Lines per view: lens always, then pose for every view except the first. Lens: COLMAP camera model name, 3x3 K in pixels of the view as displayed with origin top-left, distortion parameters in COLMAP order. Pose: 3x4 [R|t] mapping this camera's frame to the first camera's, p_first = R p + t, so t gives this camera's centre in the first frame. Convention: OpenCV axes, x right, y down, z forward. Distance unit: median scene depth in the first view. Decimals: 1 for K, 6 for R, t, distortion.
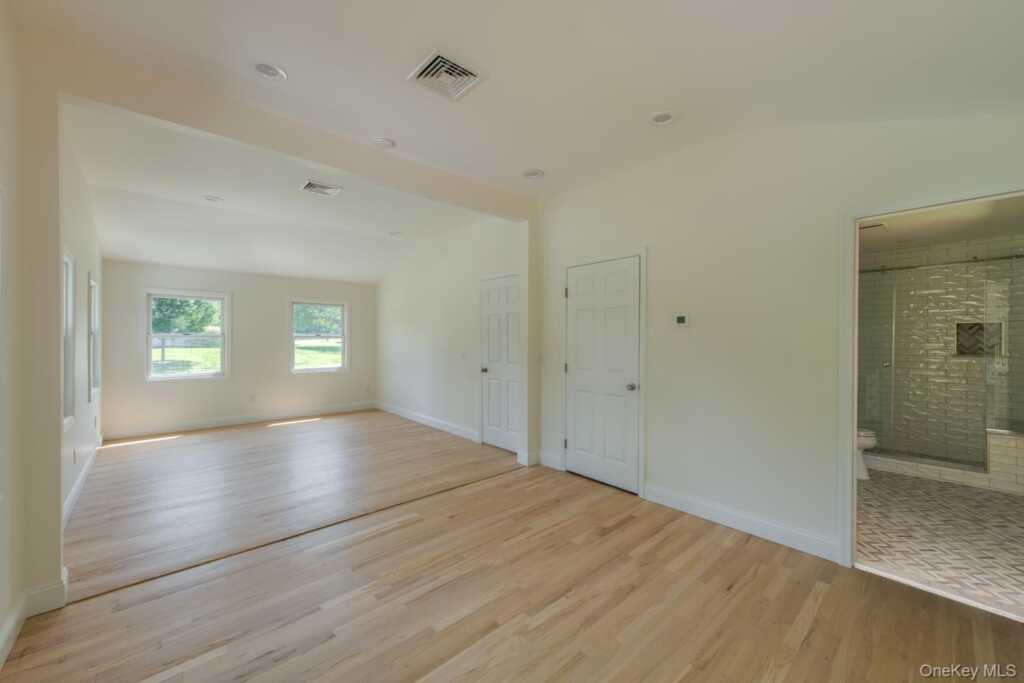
lens RADIAL K [[399.9, 0, 514.0], [0, 399.9, 337.7], [0, 0, 1]] dist [0.009662, -0.000605]
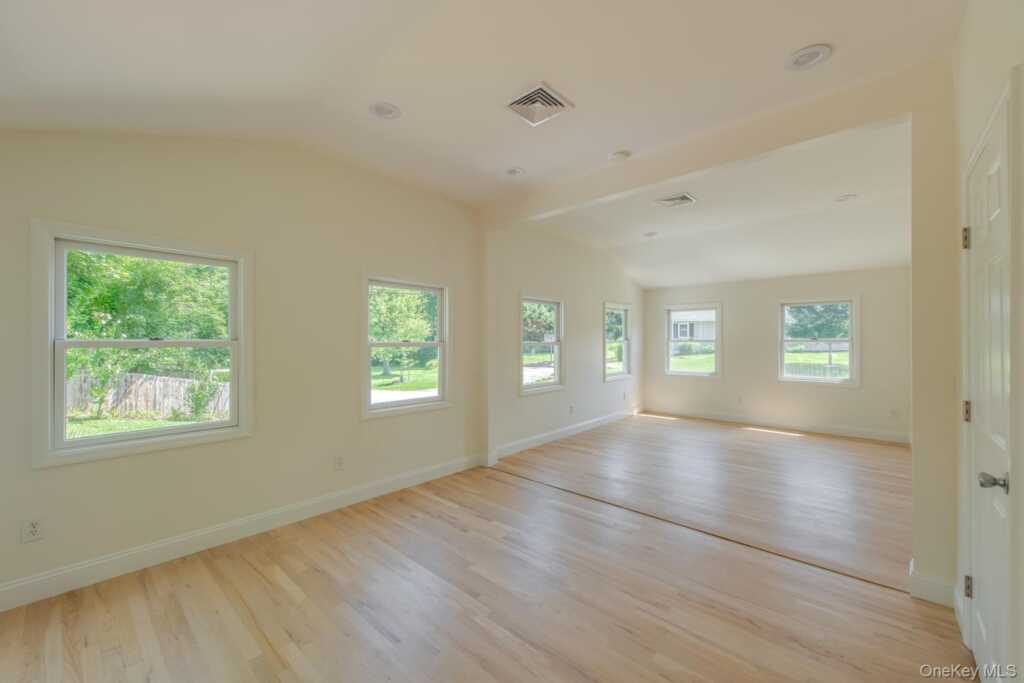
lens RADIAL K [[399.9, 0, 514.0], [0, 399.9, 337.7], [0, 0, 1]] dist [0.009662, -0.000605]
pose [[0.103050, -0.010533, -0.994620, 0.753761], [-0.000665, 0.999943, -0.010658, 0.000624], [0.994676, 0.001760, 0.103037, 0.679529]]
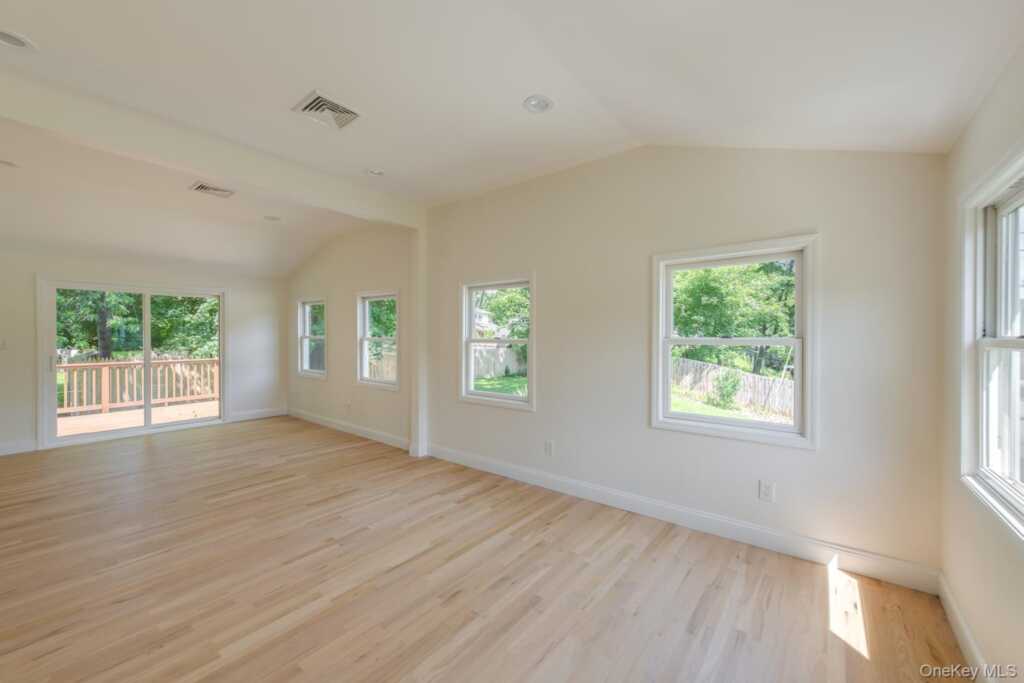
lens RADIAL K [[399.9, 0, 514.0], [0, 399.9, 337.7], [0, 0, 1]] dist [0.009662, -0.000605]
pose [[-0.984364, -0.006606, -0.176024, -0.962315], [-0.007626, 0.999958, 0.005121, -0.014654], [0.175983, 0.006384, -0.984372, 2.466295]]
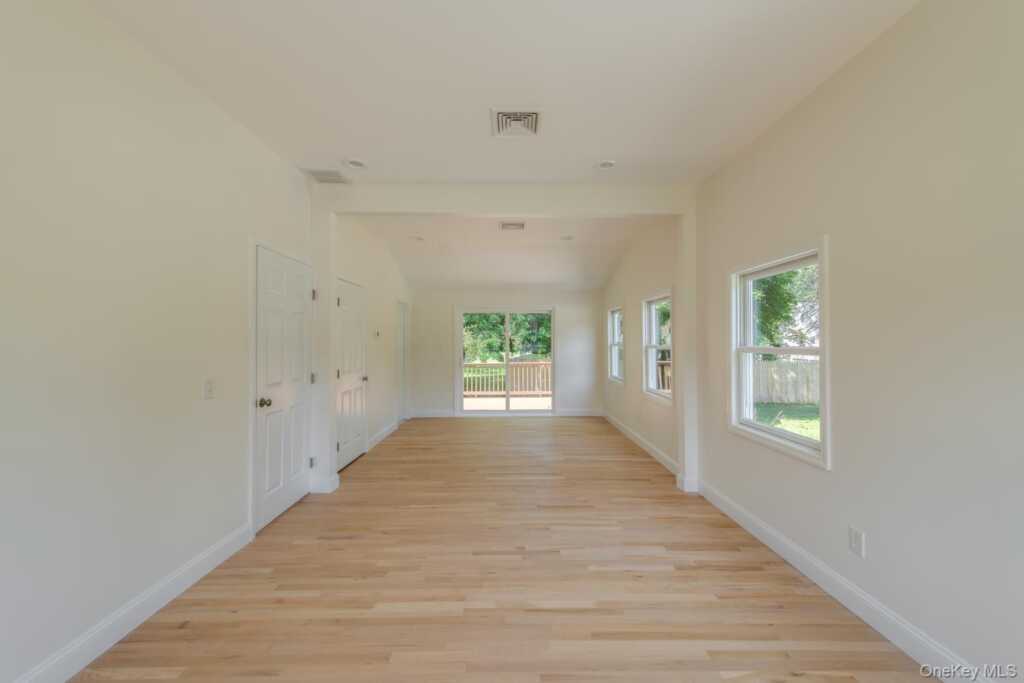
lens RADIAL K [[399.9, 0, 514.0], [0, 399.9, 337.7], [0, 0, 1]] dist [0.009662, -0.000605]
pose [[-0.755535, 0.005144, 0.655088, -1.321384], [-0.001545, 0.999952, -0.009634, -0.015603], [-0.655106, -0.008291, -0.755491, 2.178476]]
